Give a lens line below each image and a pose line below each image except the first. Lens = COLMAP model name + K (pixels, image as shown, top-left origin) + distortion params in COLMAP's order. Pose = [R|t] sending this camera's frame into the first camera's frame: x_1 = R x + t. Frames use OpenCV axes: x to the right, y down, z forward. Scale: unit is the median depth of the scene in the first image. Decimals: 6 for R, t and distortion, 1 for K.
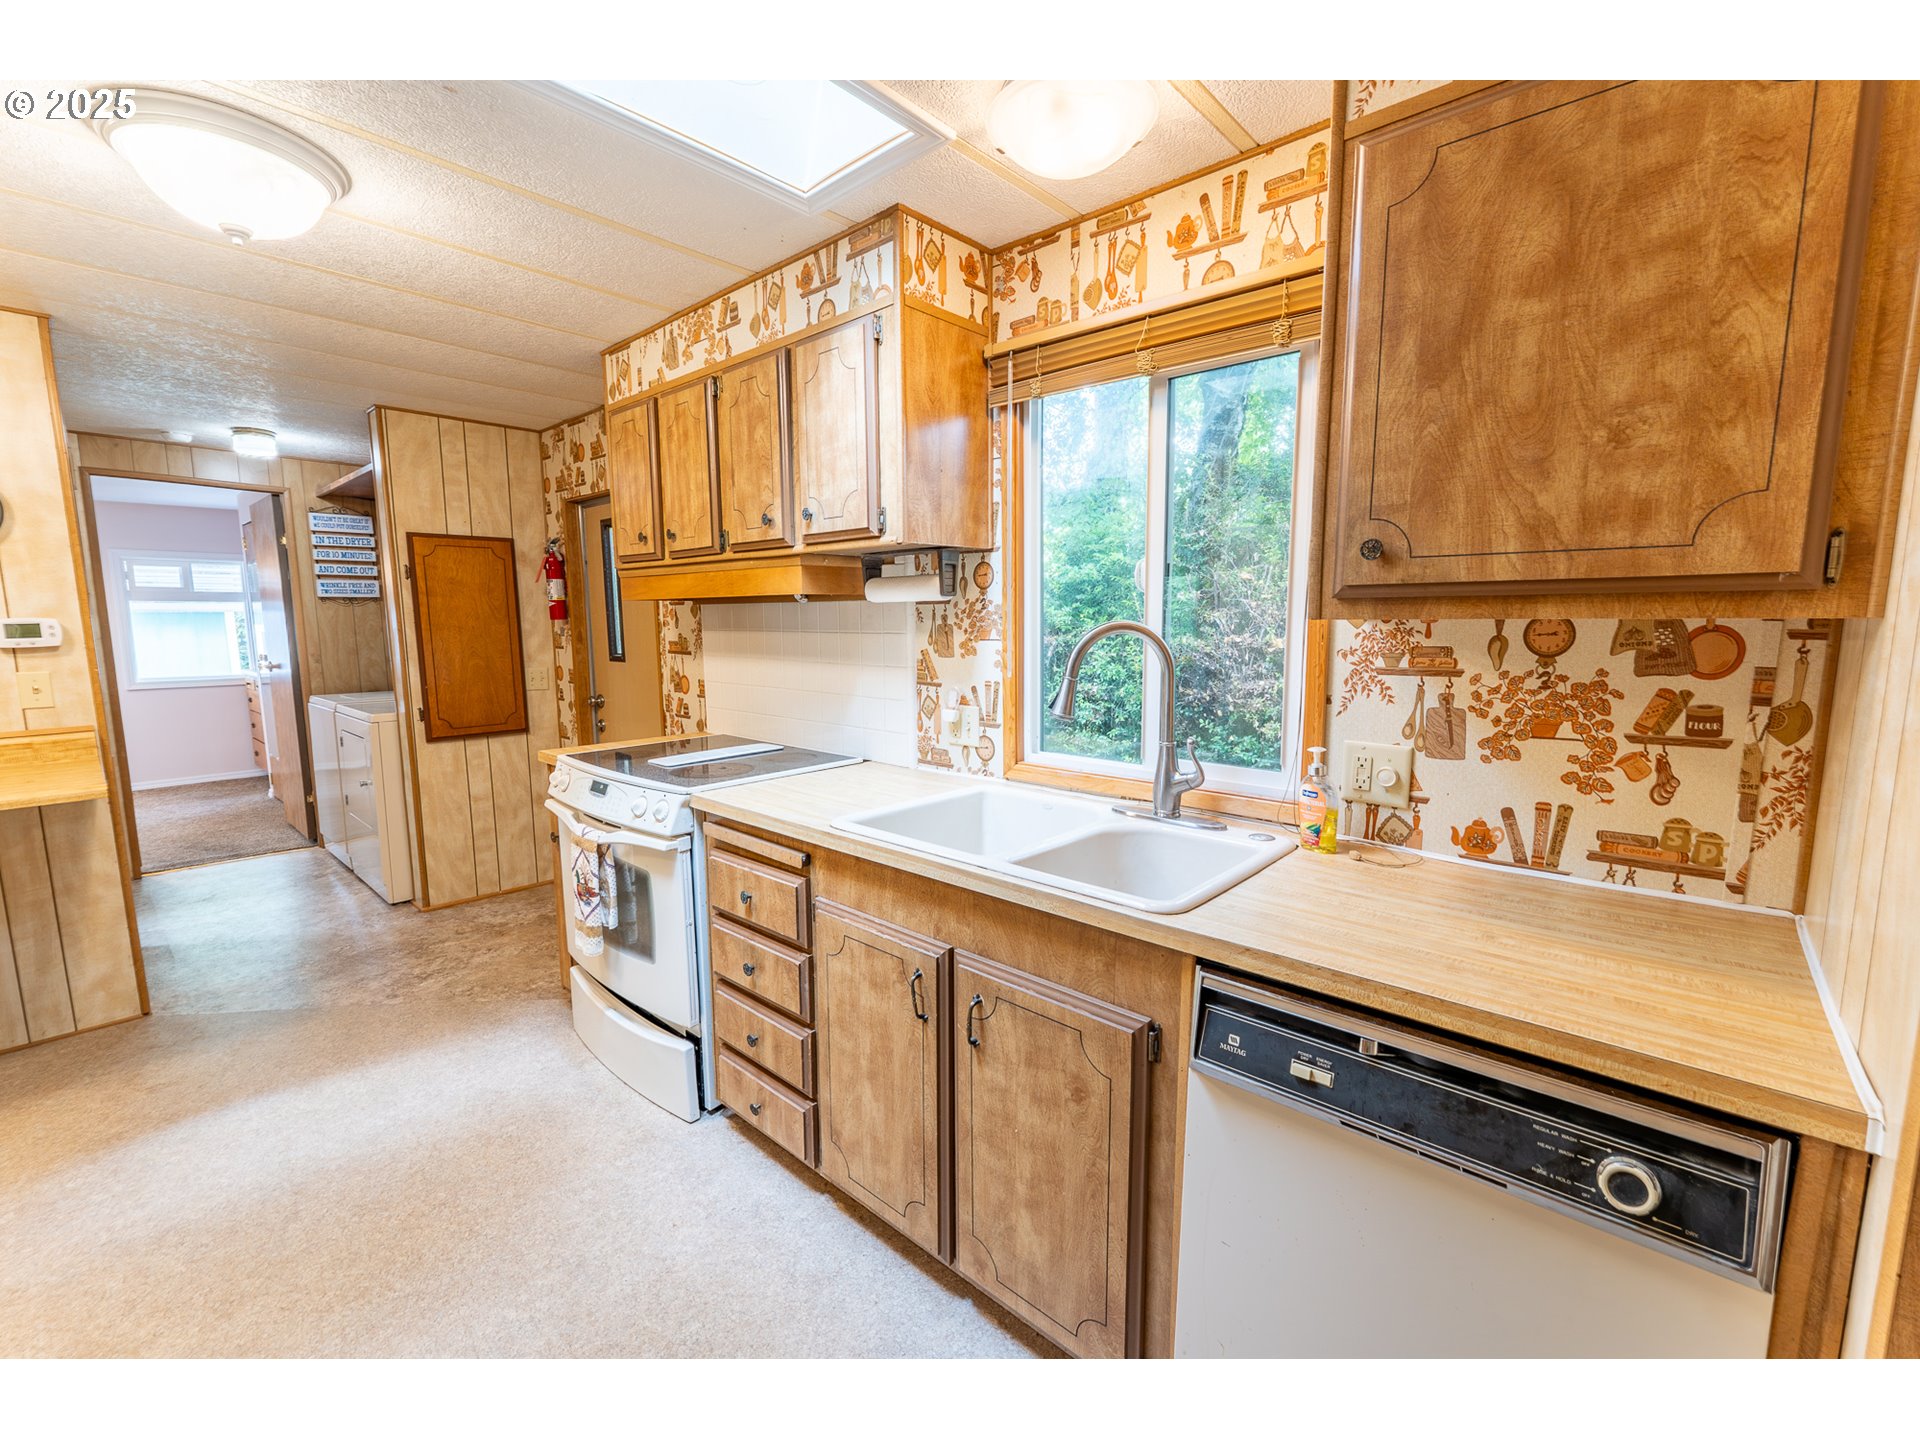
lens RADIAL K [[811.7, 0, 955.1], [0, 811.7, 725.6], [0, 0, 1]] dist [-0.009474, 0.000302]
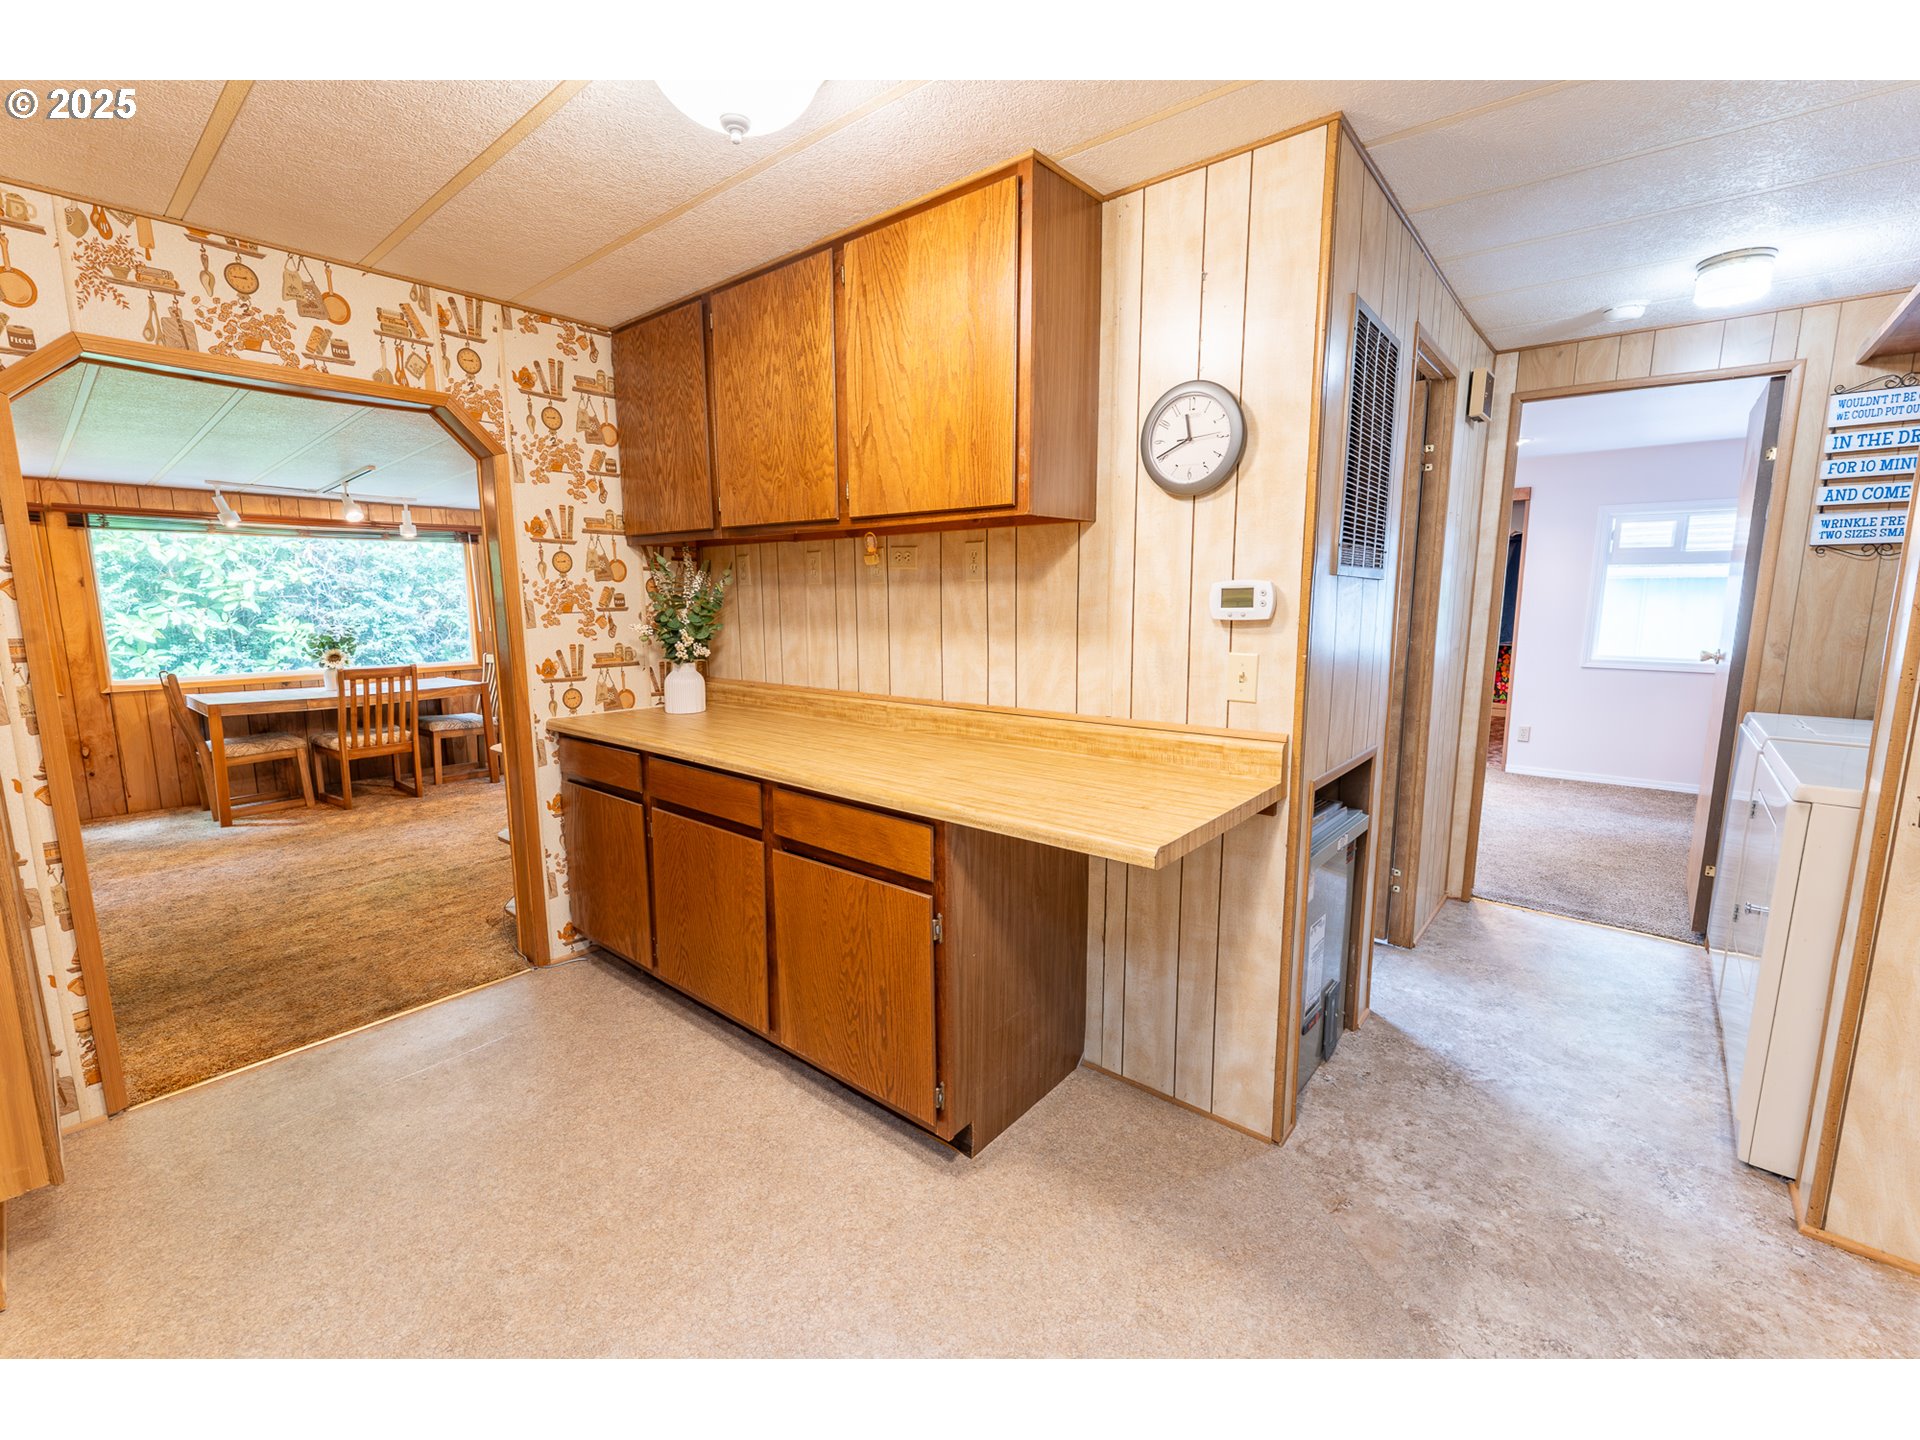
lens RADIAL K [[811.7, 0, 944.6], [0, 811.7, 718.0], [0, 0, 1]] dist [-0.009474, 0.000302]
pose [[0.021070, 0.155855, -0.987555, -0.270768], [-0.127982, 0.980068, 0.151943, -0.058032], [0.991553, 0.123188, 0.040597, 0.470401]]
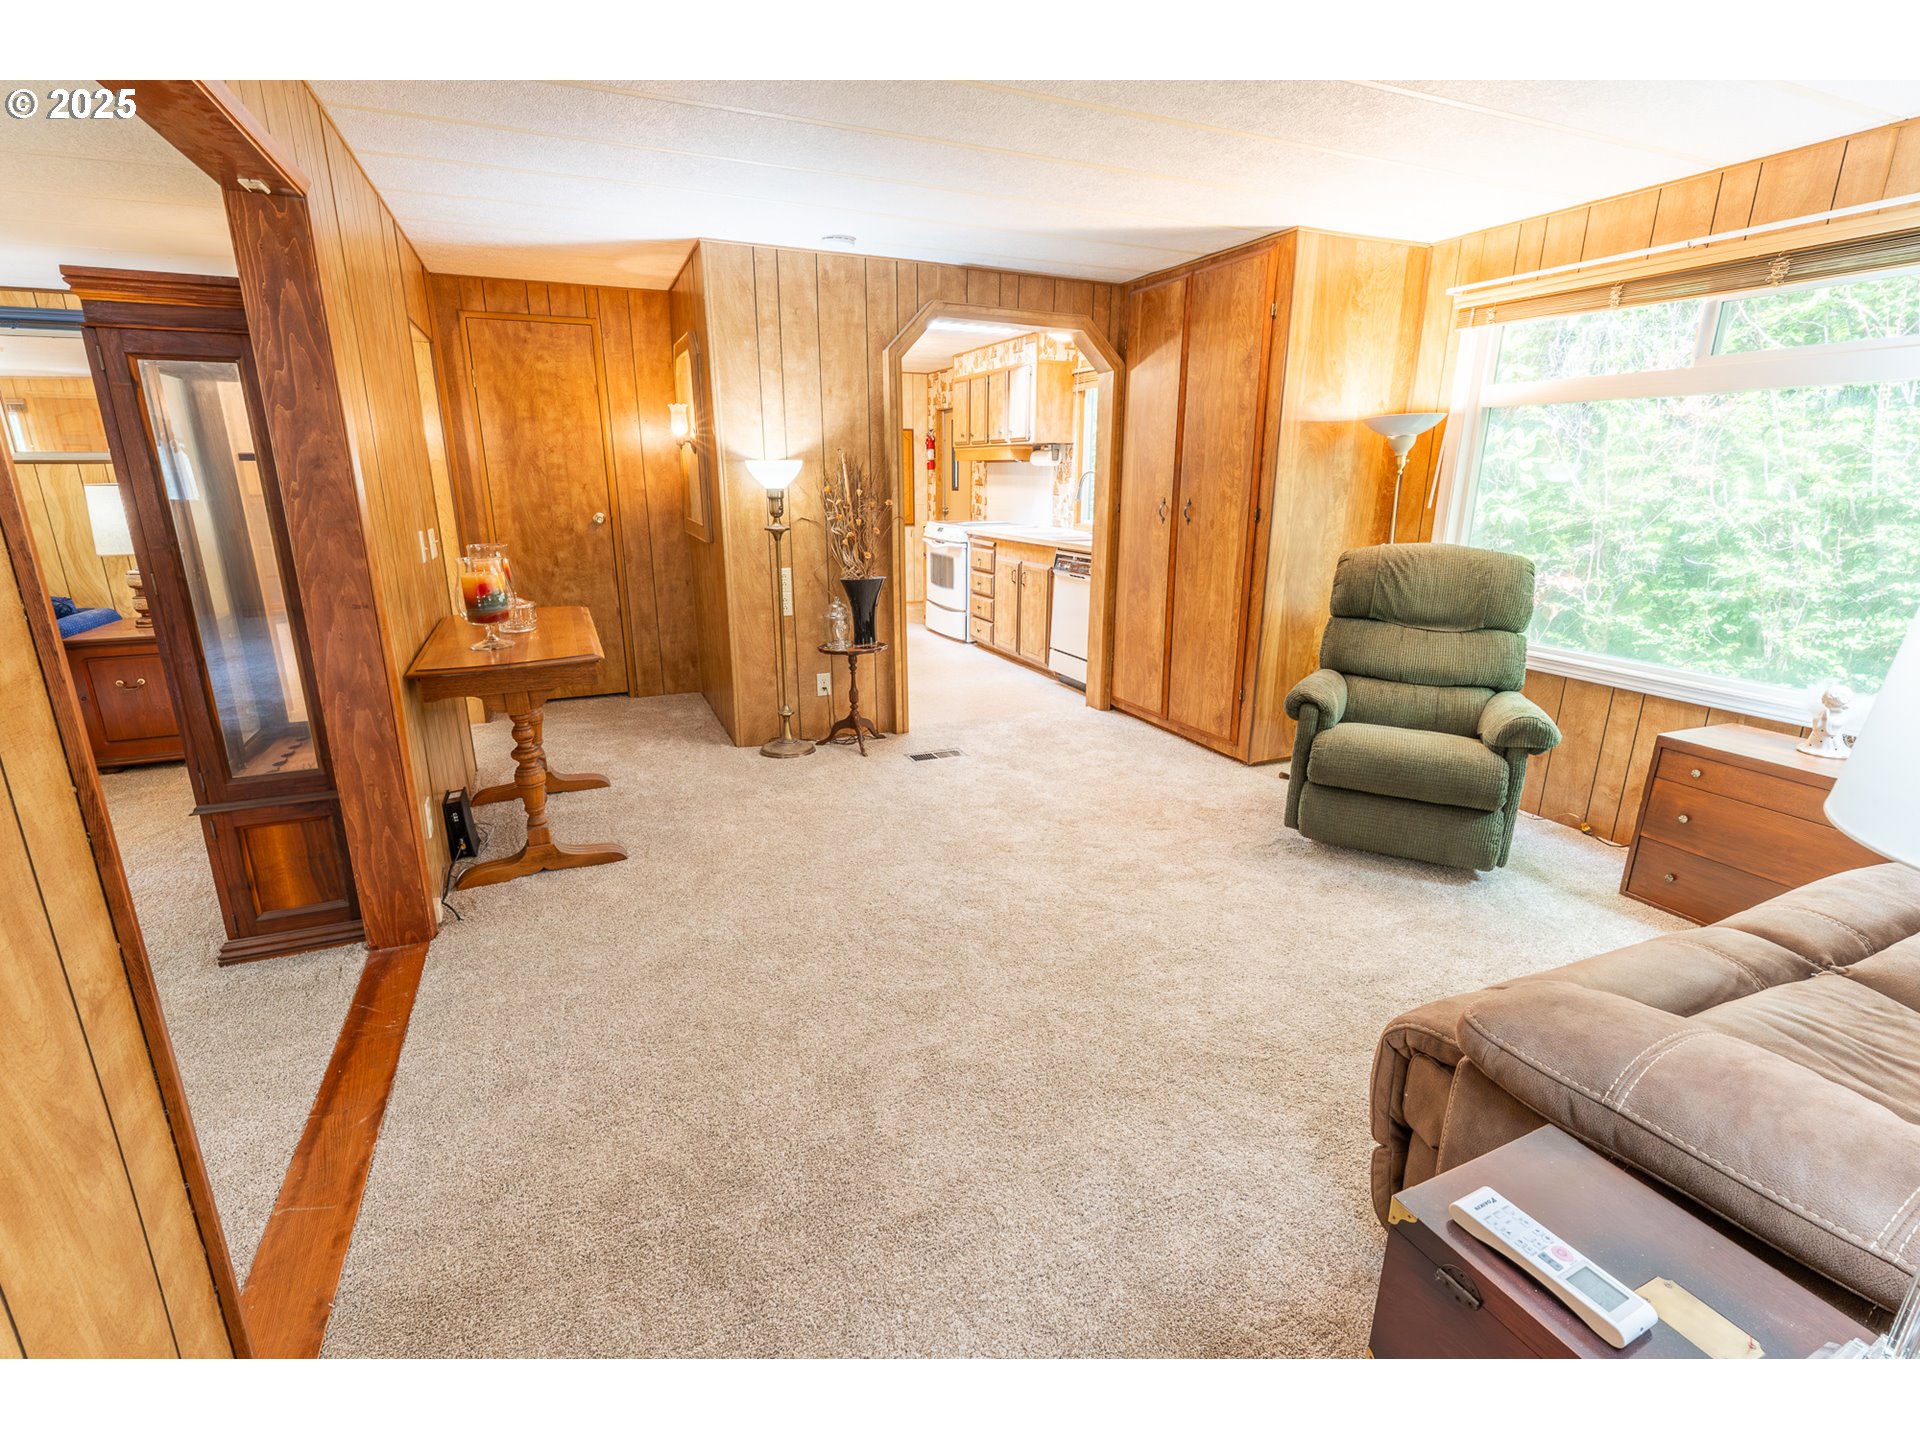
lens RADIAL K [[879.2, 0, 954.4], [0, 879.2, 716.4], [0, 0, 1]] dist [0.002991, -0.000640]
pose [[0.910561, 0.118901, -0.395906, 0.824879], [-0.063439, 0.986589, 0.150391, 0.233249], [0.408478, -0.111824, 0.905893, -1.682408]]
